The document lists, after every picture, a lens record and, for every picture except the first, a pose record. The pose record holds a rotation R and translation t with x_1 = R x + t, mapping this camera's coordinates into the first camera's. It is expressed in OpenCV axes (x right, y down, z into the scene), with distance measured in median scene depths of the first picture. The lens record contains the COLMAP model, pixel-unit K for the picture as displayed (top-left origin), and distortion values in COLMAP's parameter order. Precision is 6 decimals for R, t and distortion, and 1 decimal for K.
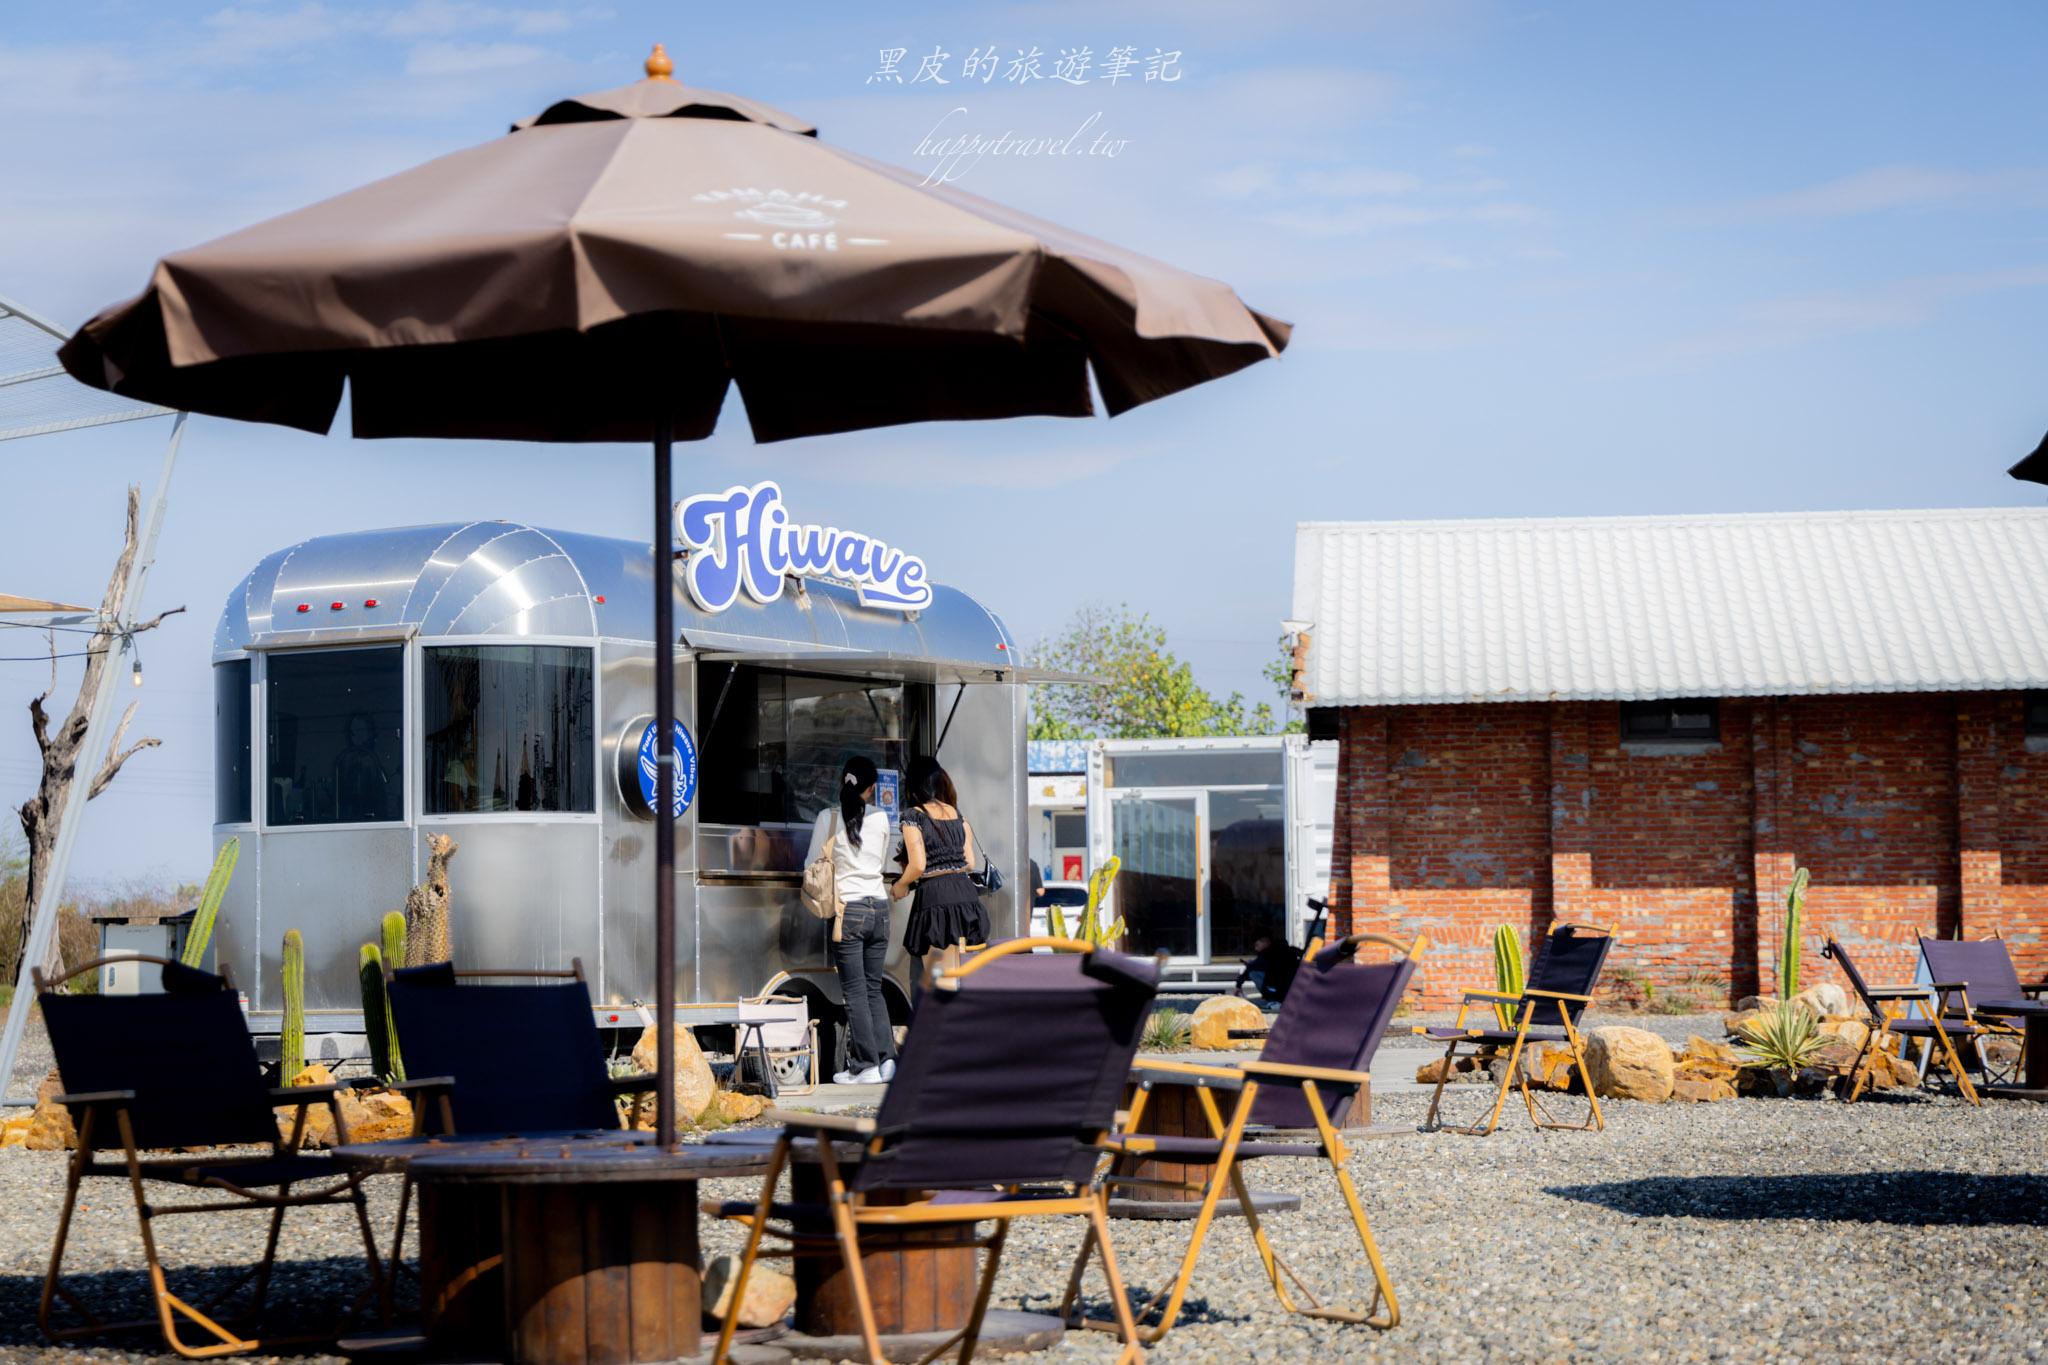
lens RADIAL K [[4203.5, 0, 1018.1], [0, 4203.5, 684.6], [0, 0, 1]] dist [0.012599, 0.000000]
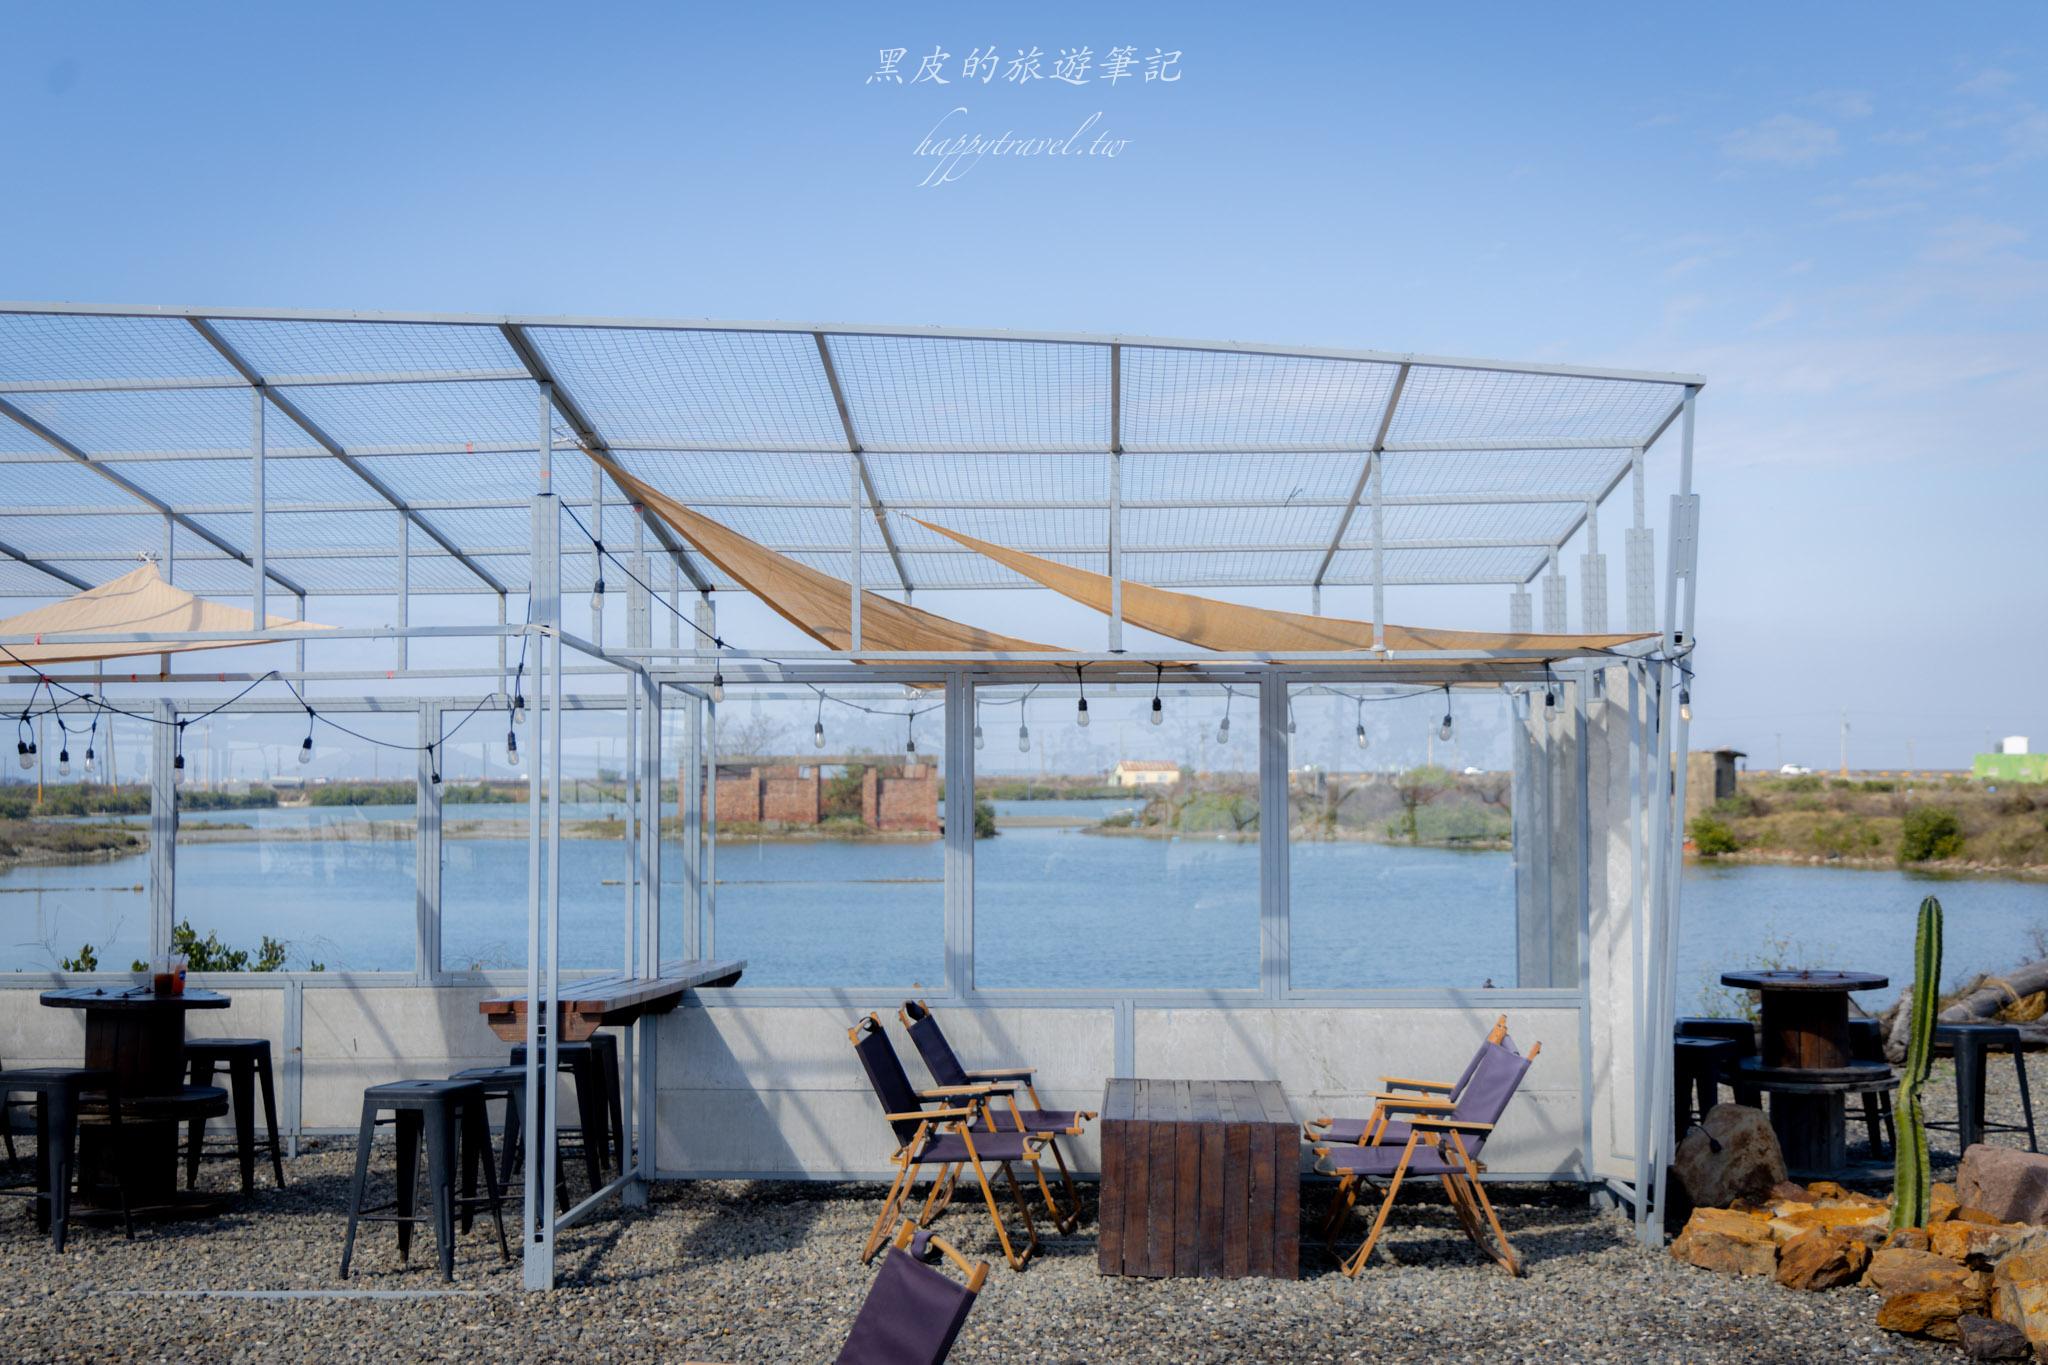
lens RADIAL K [[2816.9, 0, 1028.1], [0, 2816.9, 694.1], [0, 0, 1]] dist [0.027799, 0.000000]
pose [[0.248462, -0.023518, -0.968356, 0.225345], [0.060144, 0.998151, -0.008809, -0.005998], [0.966773, -0.056052, 0.249417, 0.543532]]
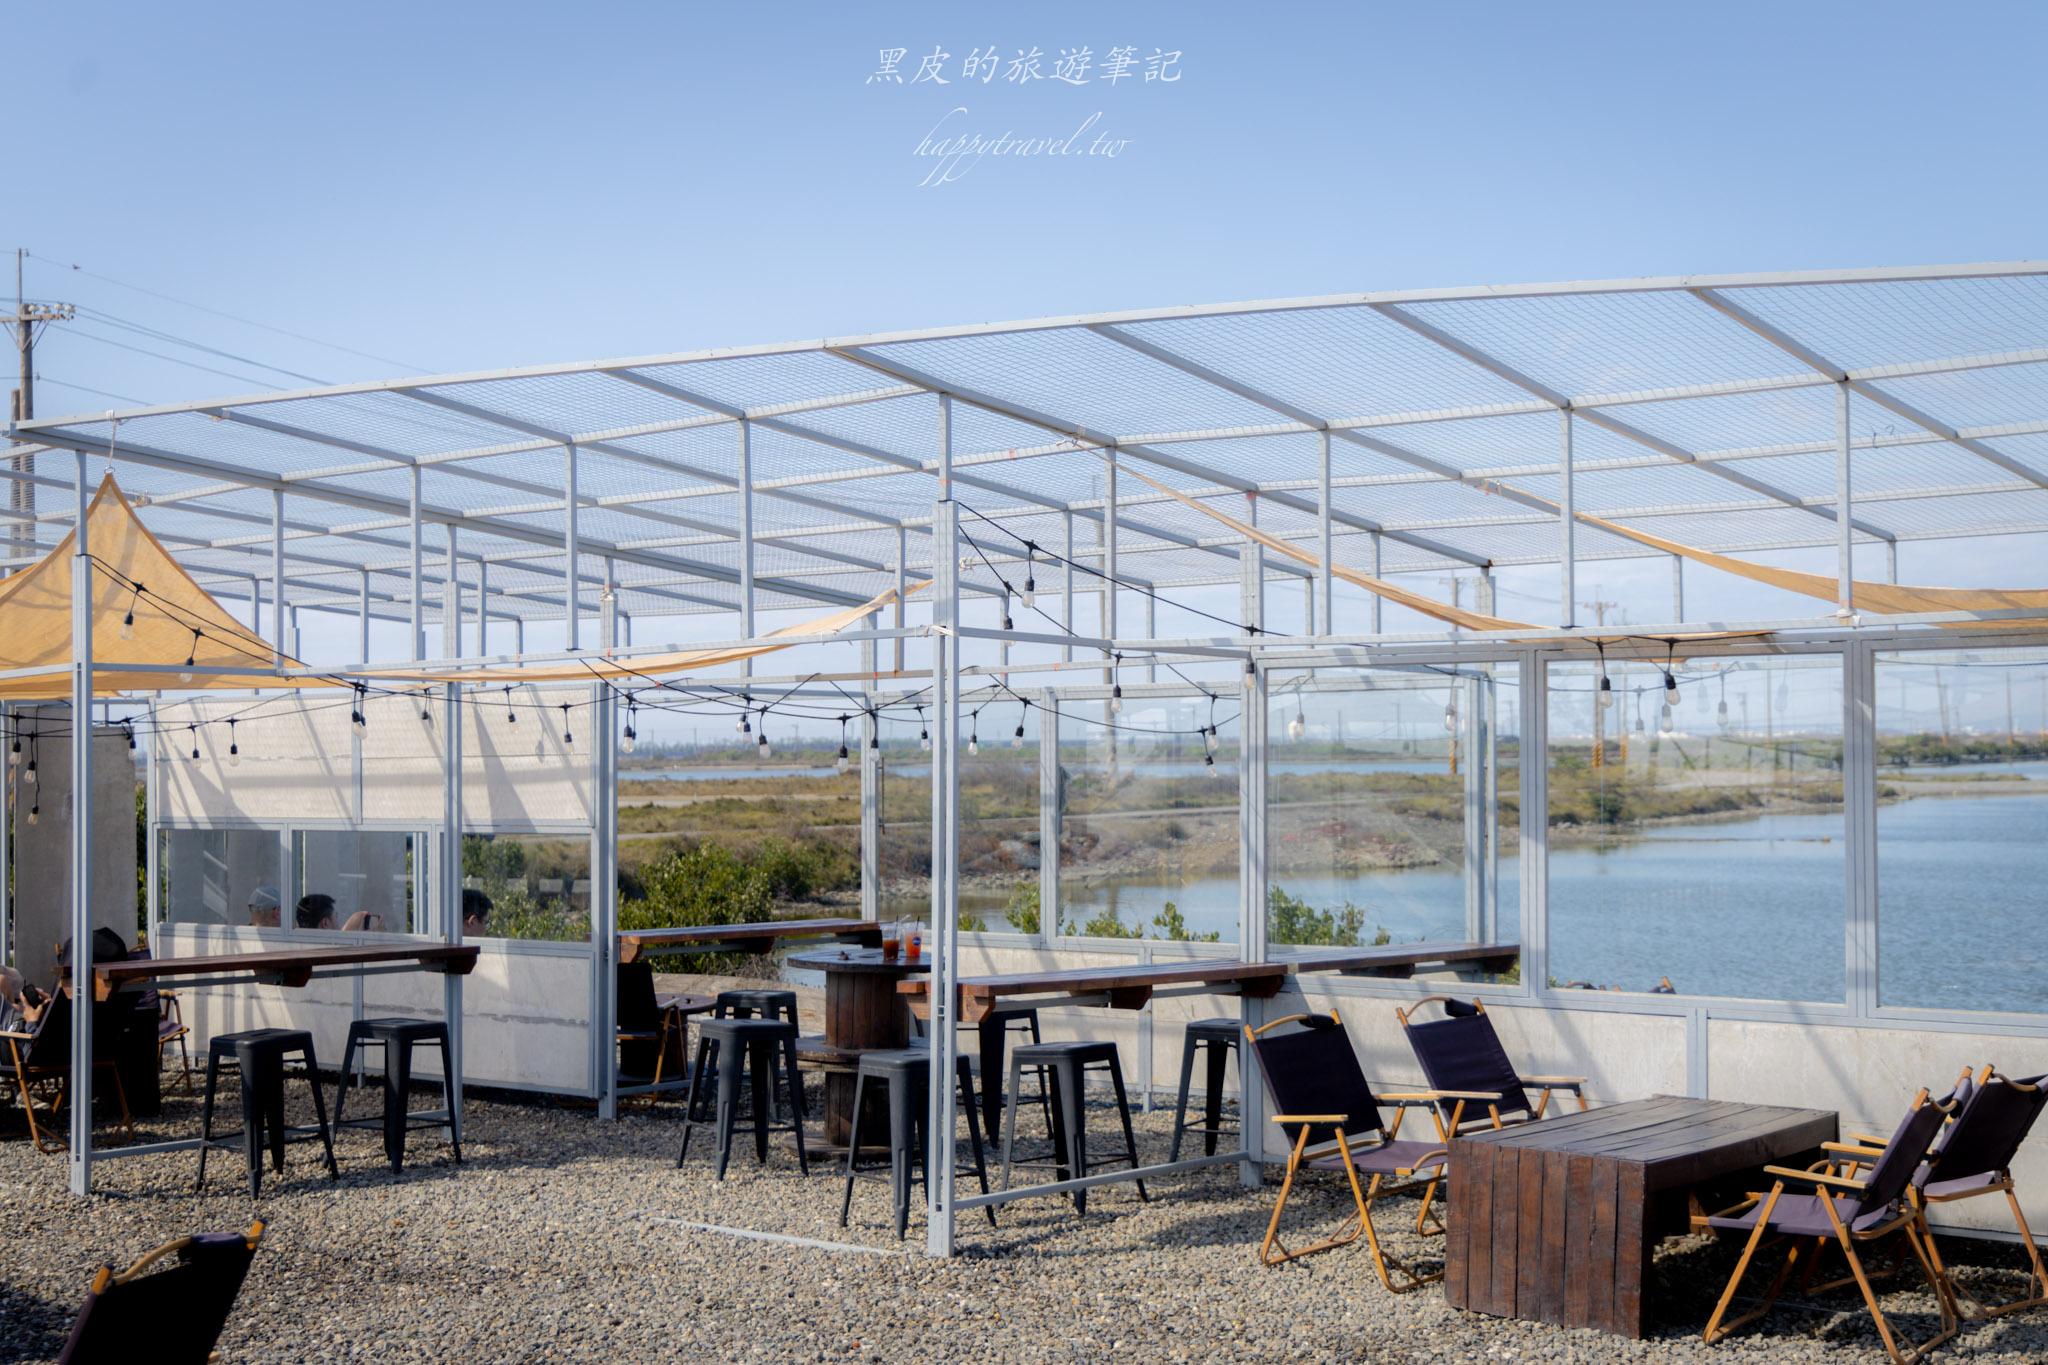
lens RADIAL K [[2702.2, 0, 1033.6], [0, 2702.2, 686.4], [0, 0, 1]] dist [0.013288, 0.000000]
pose [[-0.391516, -0.008206, -0.920135, 0.185925], [0.071024, 0.996708, -0.039109, 0.002542], [0.917426, -0.080663, -0.389644, 0.750895]]
